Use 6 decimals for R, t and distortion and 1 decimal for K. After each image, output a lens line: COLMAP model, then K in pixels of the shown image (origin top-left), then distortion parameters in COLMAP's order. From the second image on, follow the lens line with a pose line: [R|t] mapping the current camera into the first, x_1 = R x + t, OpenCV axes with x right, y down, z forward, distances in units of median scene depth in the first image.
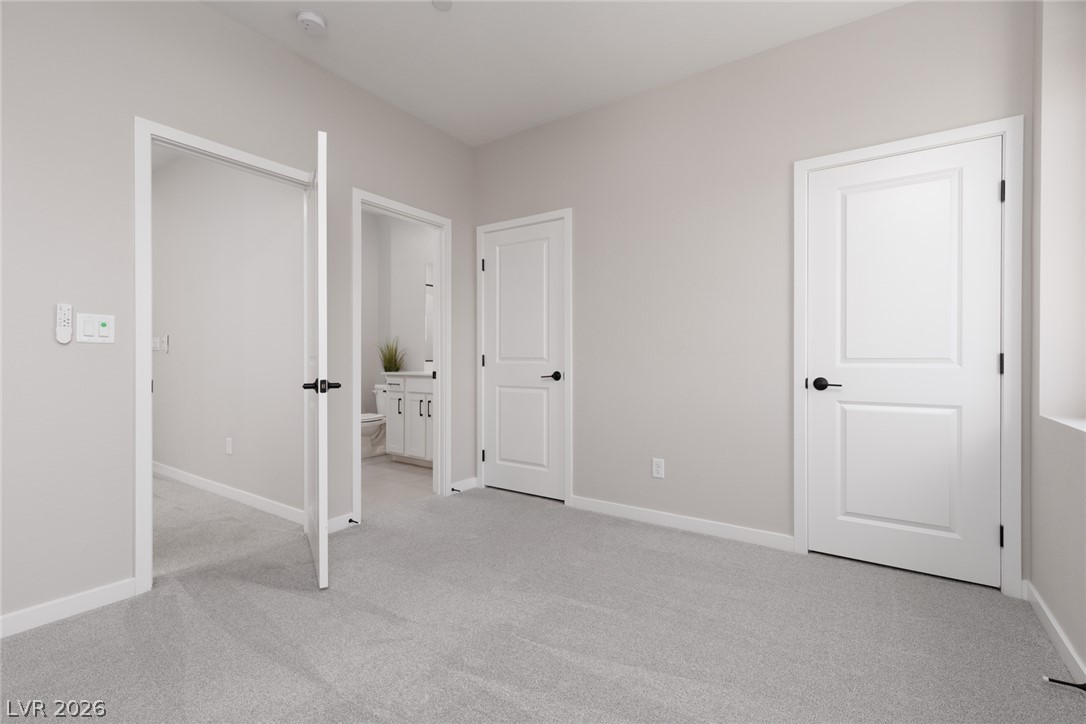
lens RADIAL K [[489.0, 0, 541.2], [0, 489.0, 363.3], [0, 0, 1]] dist [0.003961, 0.000443]
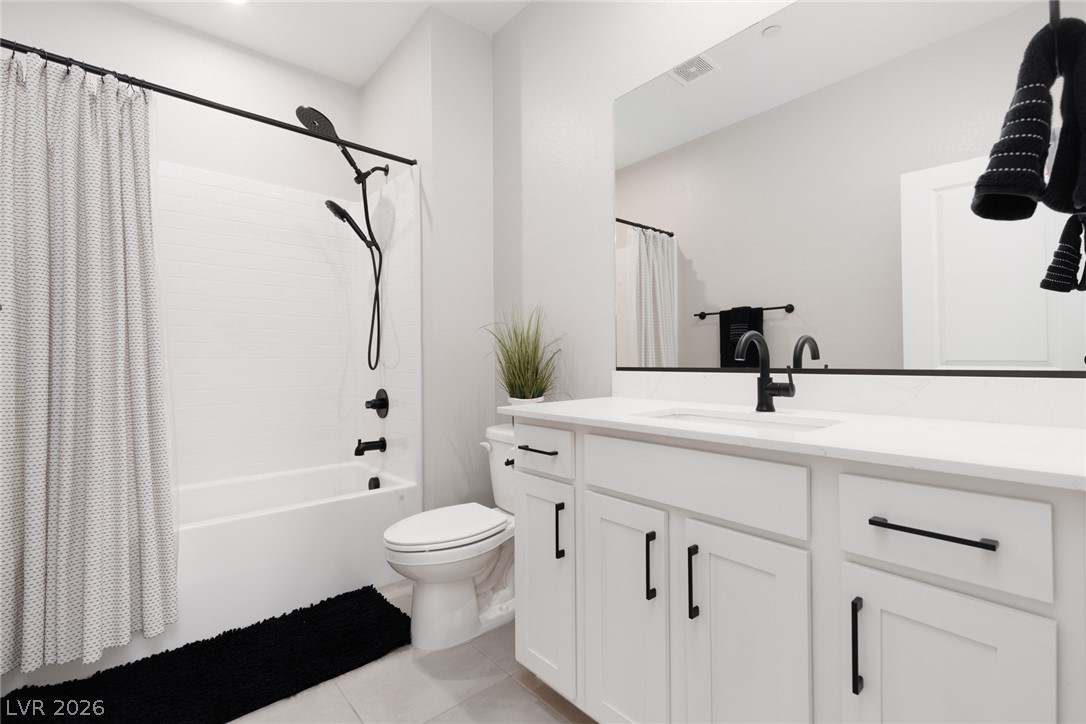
lens RADIAL K [[489.0, 0, 541.0], [0, 489.0, 367.7], [0, 0, 1]] dist [0.003961, 0.000443]
pose [[0.967843, -0.009876, -0.251360, -0.202233], [0.009737, 0.999951, -0.001797, -0.005405], [0.251365, -0.000708, 0.967892, 0.644636]]
